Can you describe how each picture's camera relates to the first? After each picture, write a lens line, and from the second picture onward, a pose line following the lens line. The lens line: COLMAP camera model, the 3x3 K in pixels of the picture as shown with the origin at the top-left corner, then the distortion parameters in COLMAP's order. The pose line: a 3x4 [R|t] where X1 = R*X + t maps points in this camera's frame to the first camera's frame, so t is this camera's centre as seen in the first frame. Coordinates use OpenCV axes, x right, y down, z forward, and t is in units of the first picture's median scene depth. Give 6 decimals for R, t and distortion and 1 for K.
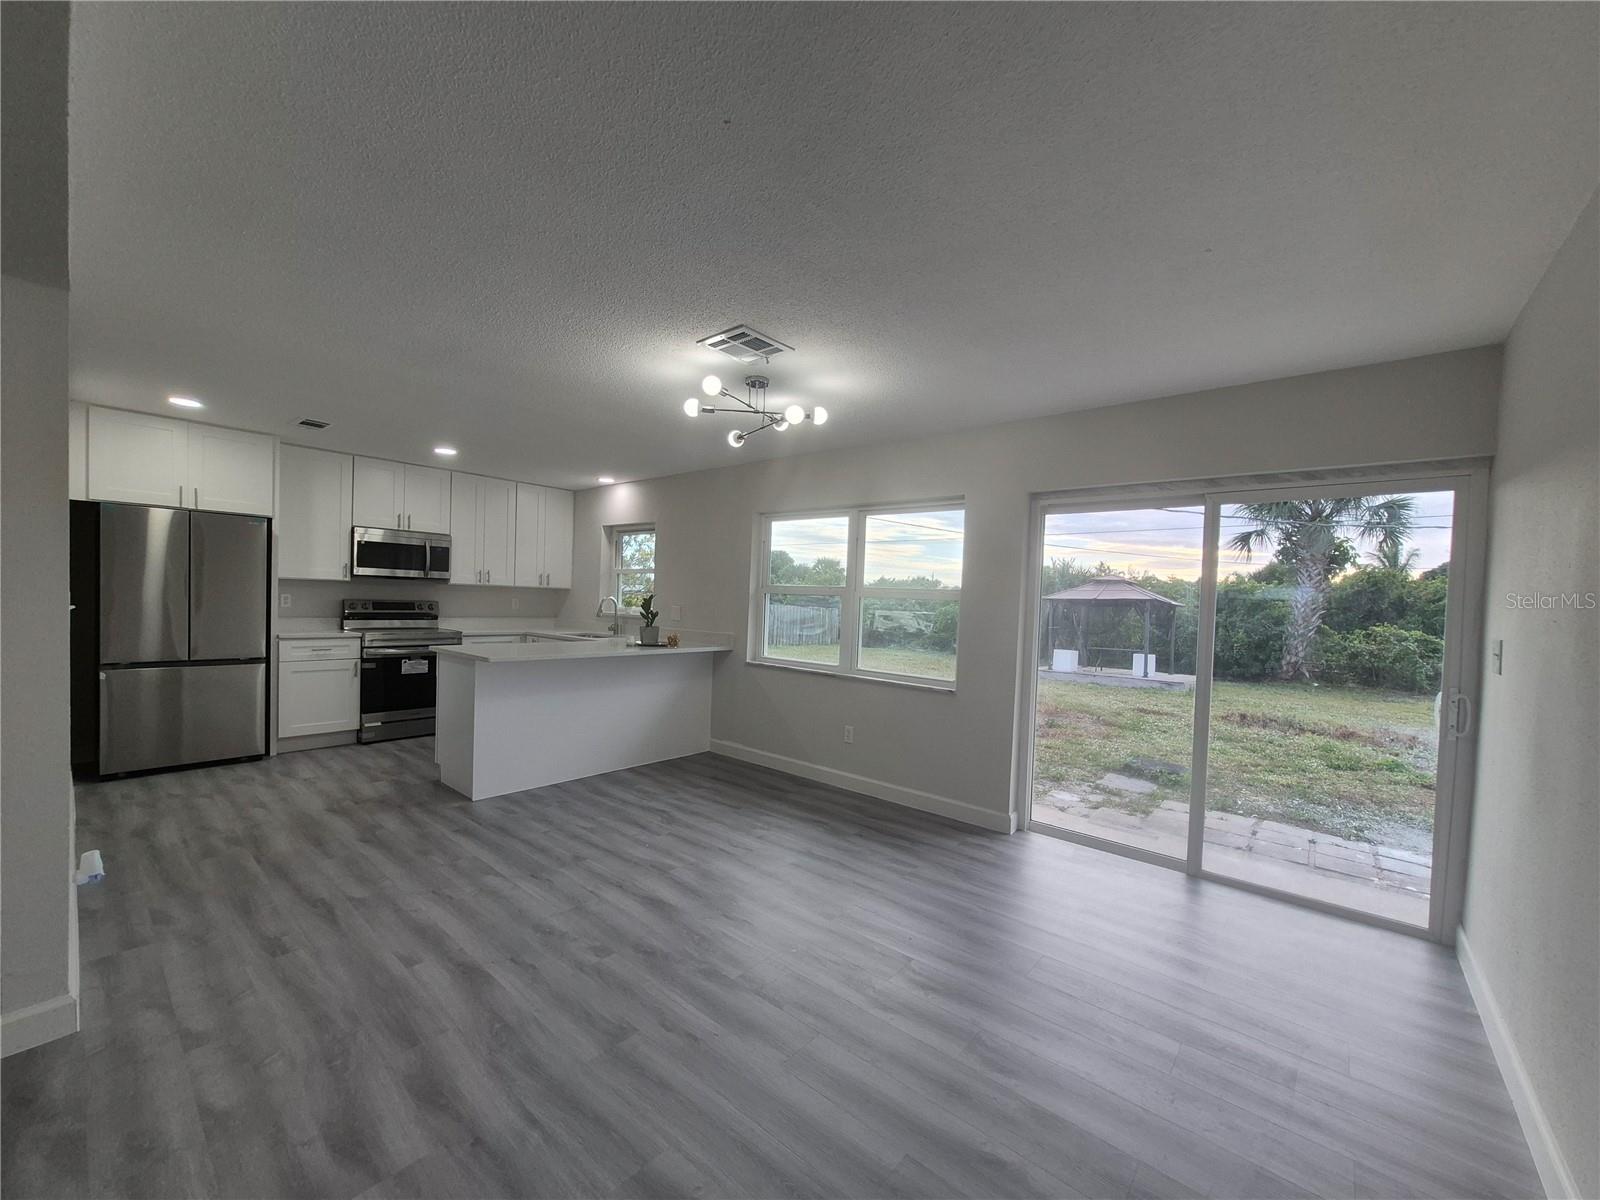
lens RADIAL K [[623.2, 0, 796.9], [0, 623.2, 616.8], [0, 0, 1]] dist [-0.001163, -0.000143]
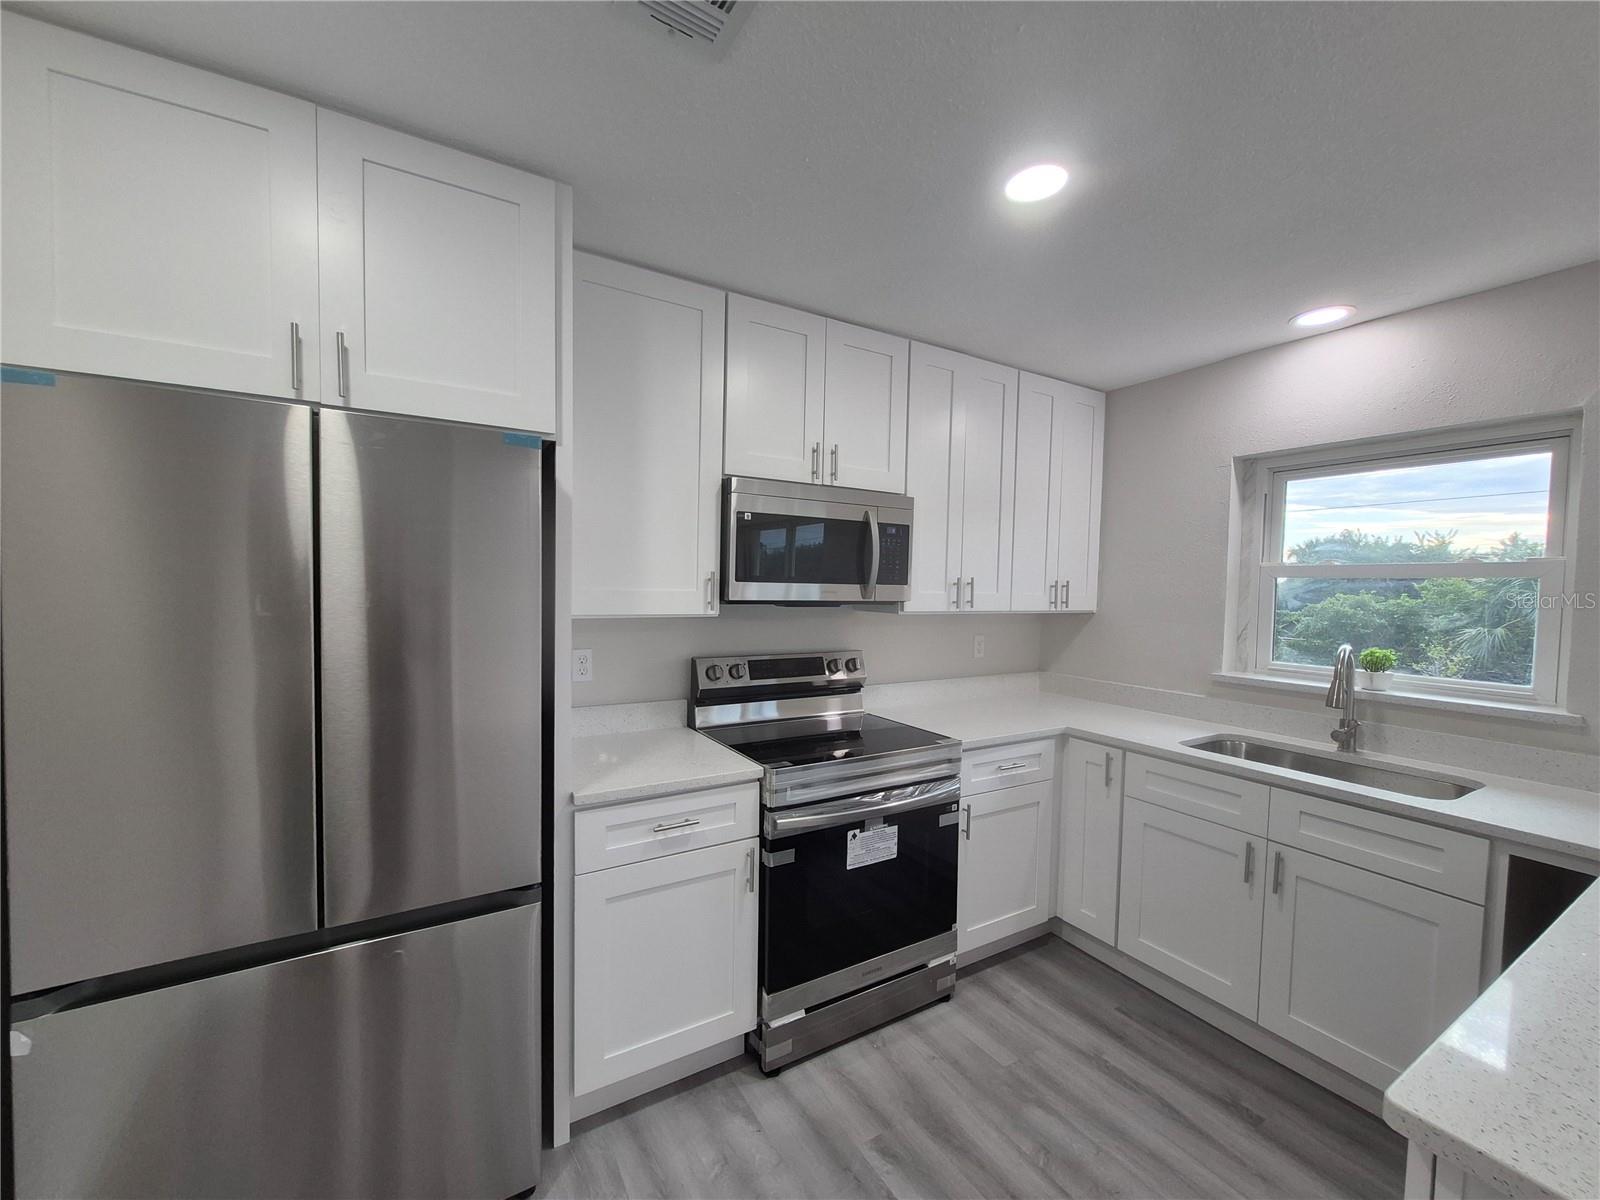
lens RADIAL K [[628.8, 0, 793.4], [0, 628.8, 613.5], [0, 0, 1]] dist [0.001803, 0.000014]
pose [[0.945266, -0.005275, -0.326259, -0.593878], [0.007018, 0.999967, 0.004165, -0.066806], [0.326226, -0.006226, 0.945271, 0.700829]]
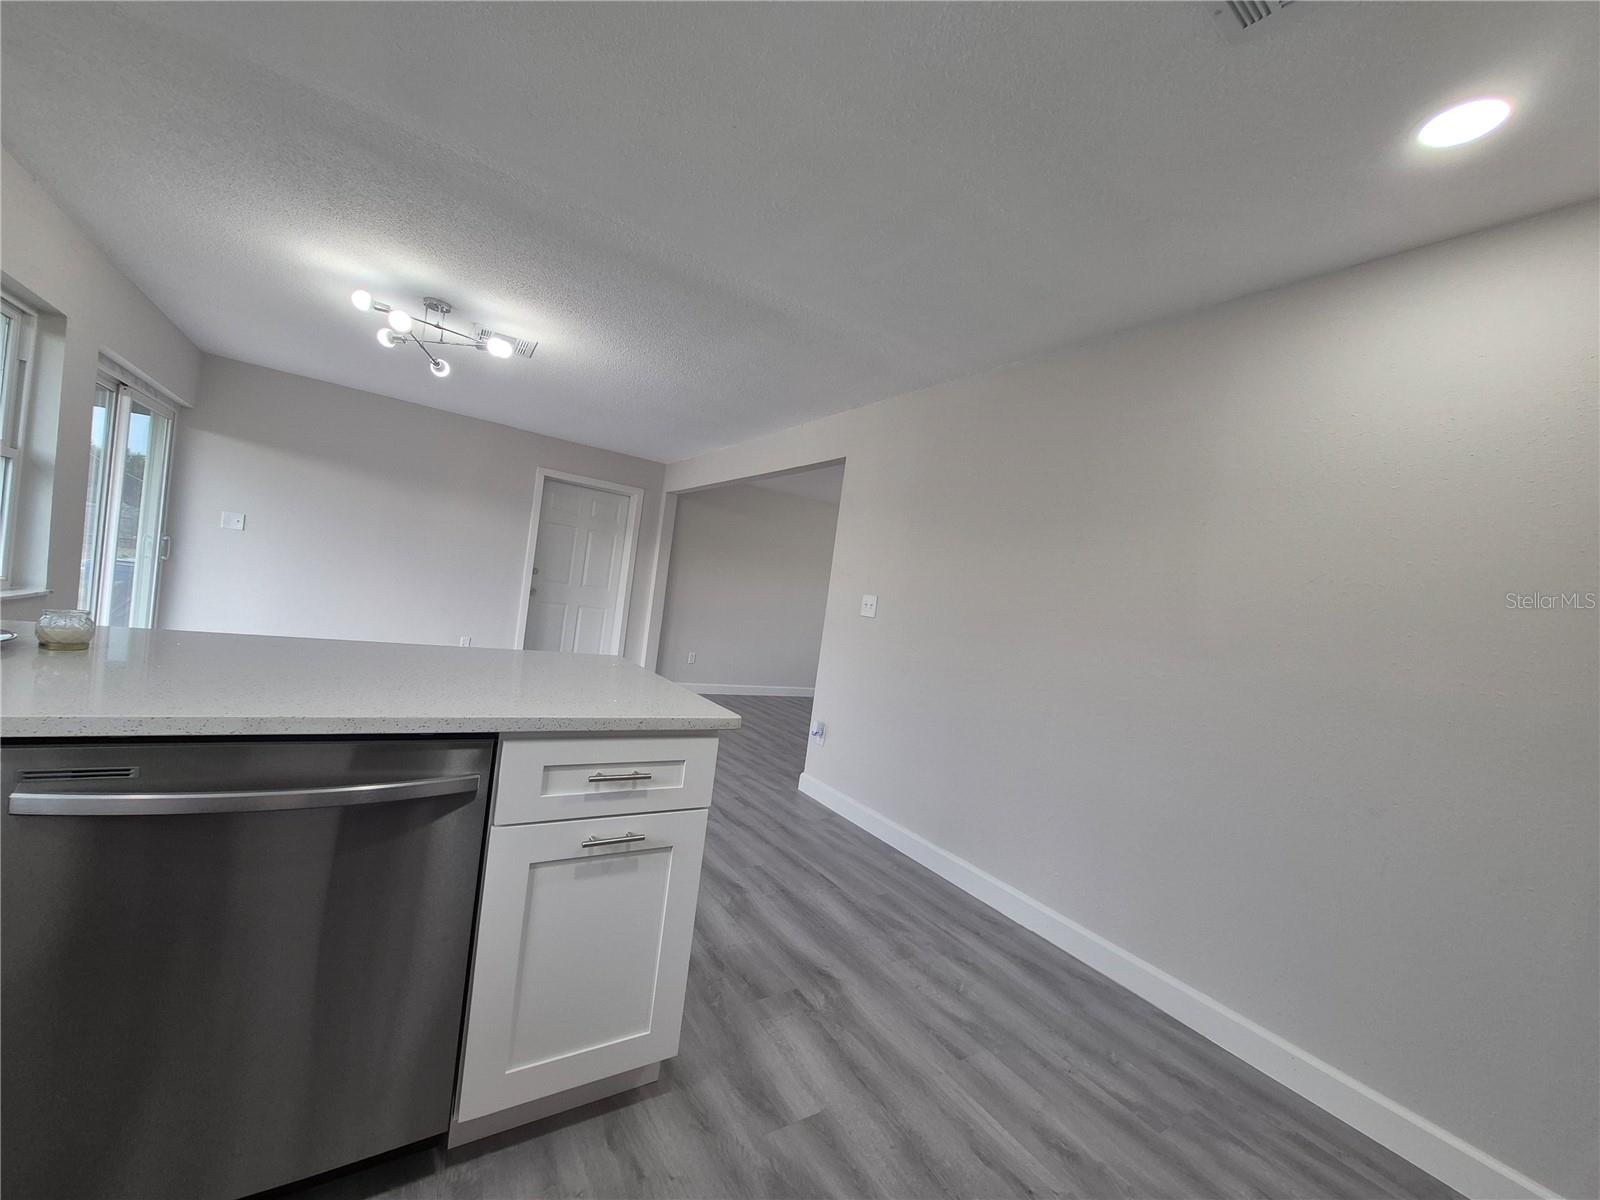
lens RADIAL K [[627.5, 0, 802.4], [0, 627.5, 611.5], [0, 0, 1]] dist [-0.000429, -0.000456]
pose [[-0.948232, -0.168128, 0.269422, -0.613291], [-0.157797, 0.985664, 0.059721, -0.030817], [-0.275601, 0.014115, -0.961169, 1.148114]]
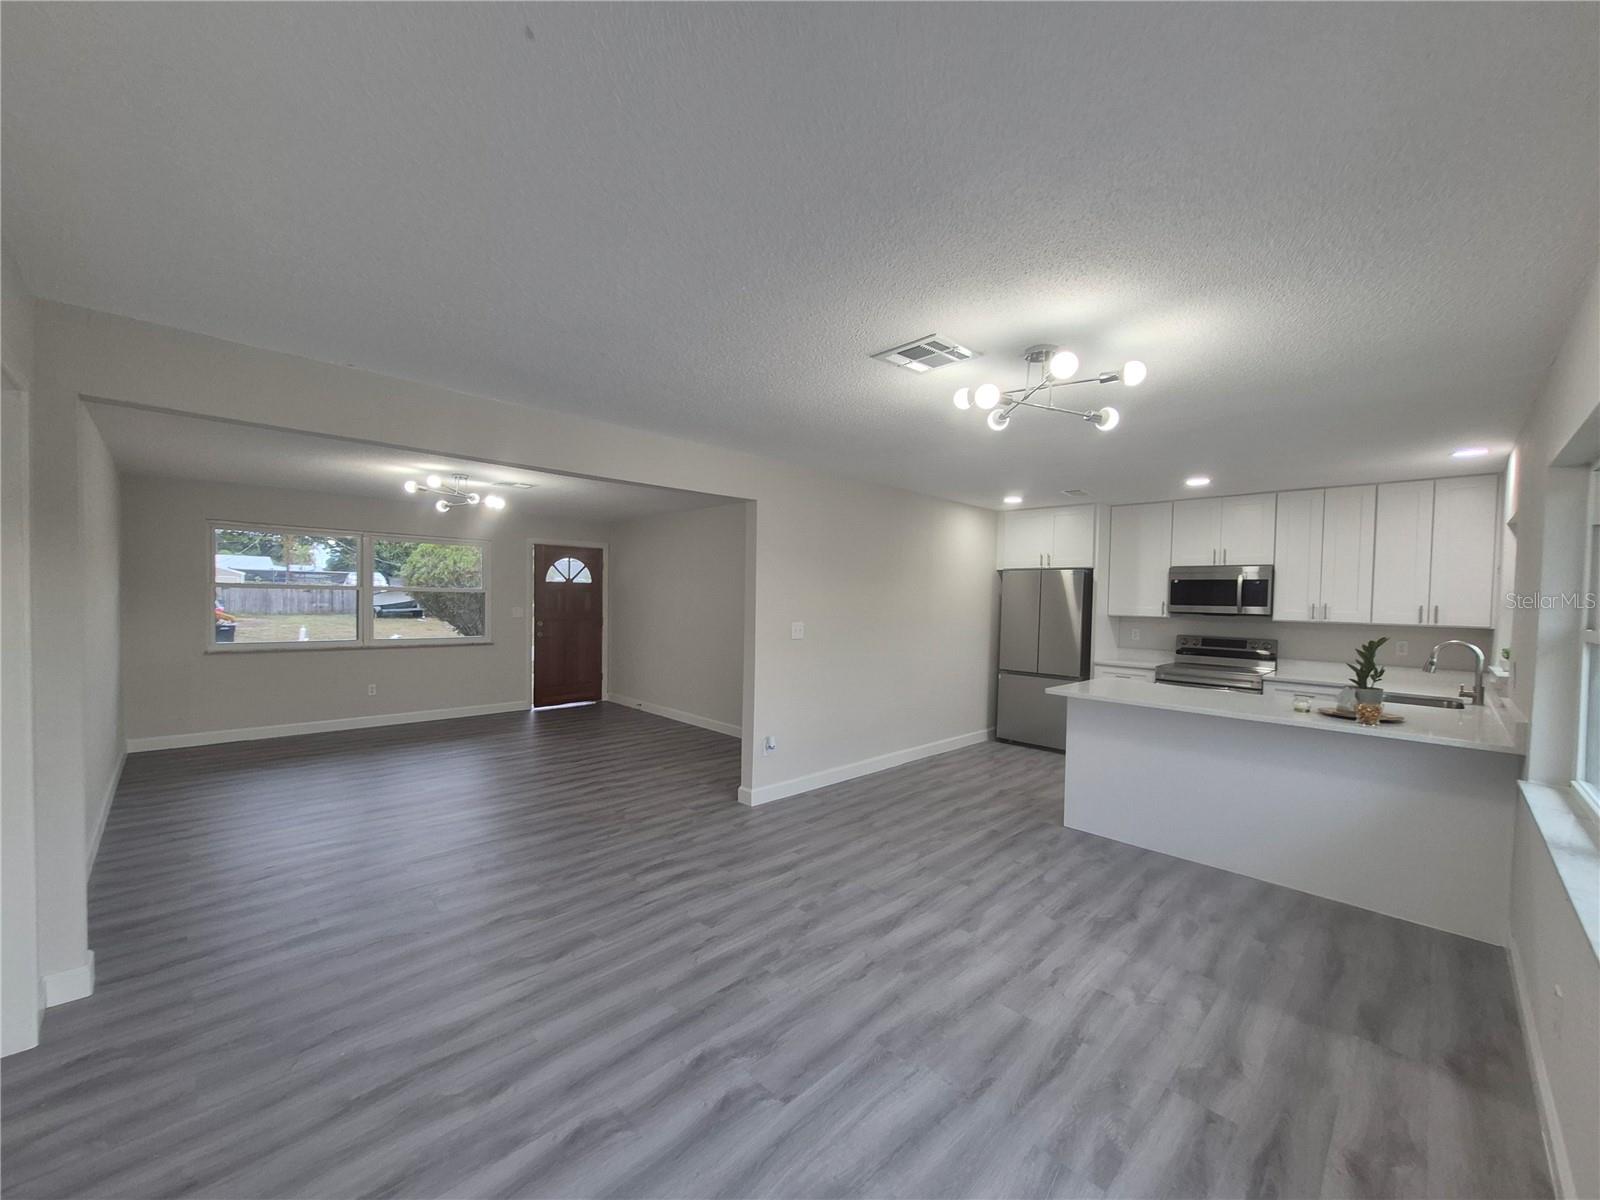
lens RADIAL K [[627.5, 0, 802.4], [0, 627.5, 611.5], [0, 0, 1]] dist [-0.000429, -0.000456]
pose [[-0.080883, -0.015221, -0.996607, 0.457787], [-0.054225, 0.998470, -0.010849, -0.024029], [0.995248, 0.053163, -0.081584, 0.499201]]
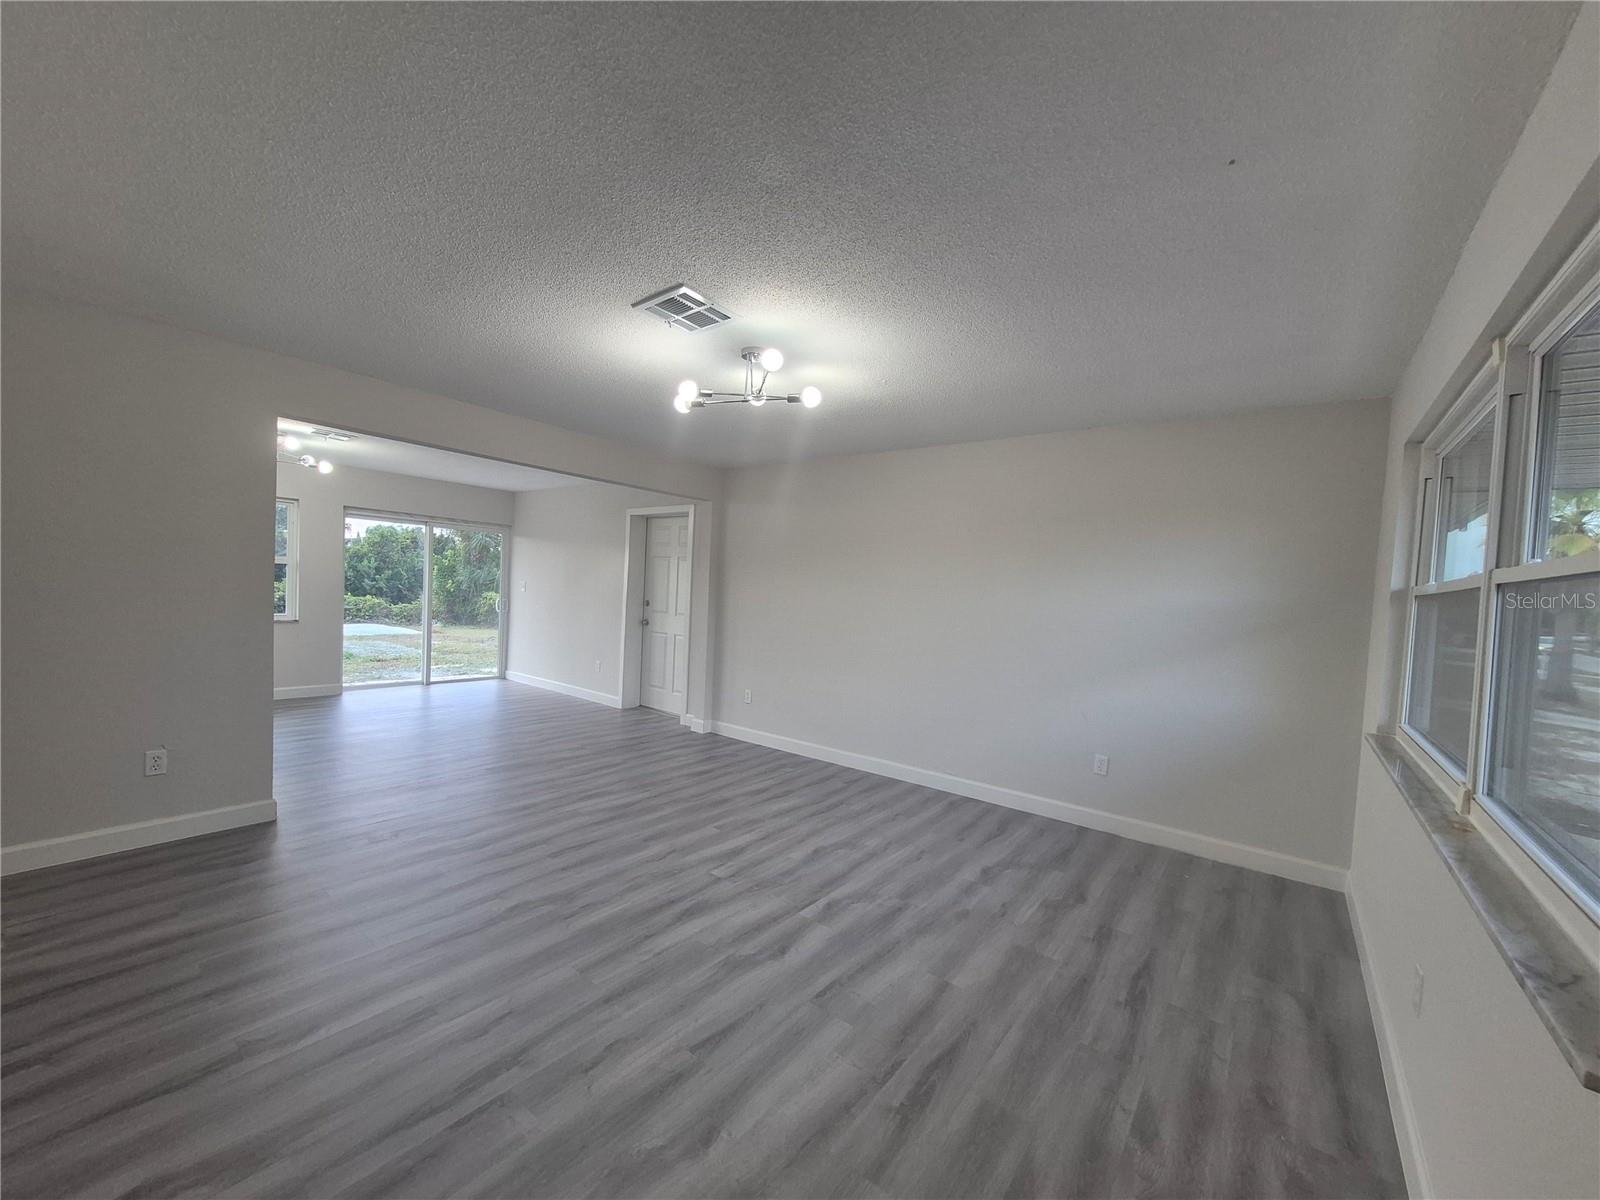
lens RADIAL K [[628.8, 0, 793.4], [0, 628.8, 613.5], [0, 0, 1]] dist [0.001803, 0.000014]
pose [[-0.035162, -0.077315, 0.996387, -1.126253], [-0.019094, 0.996873, 0.076679, -0.037530], [-0.999199, -0.016329, -0.036528, -0.181324]]
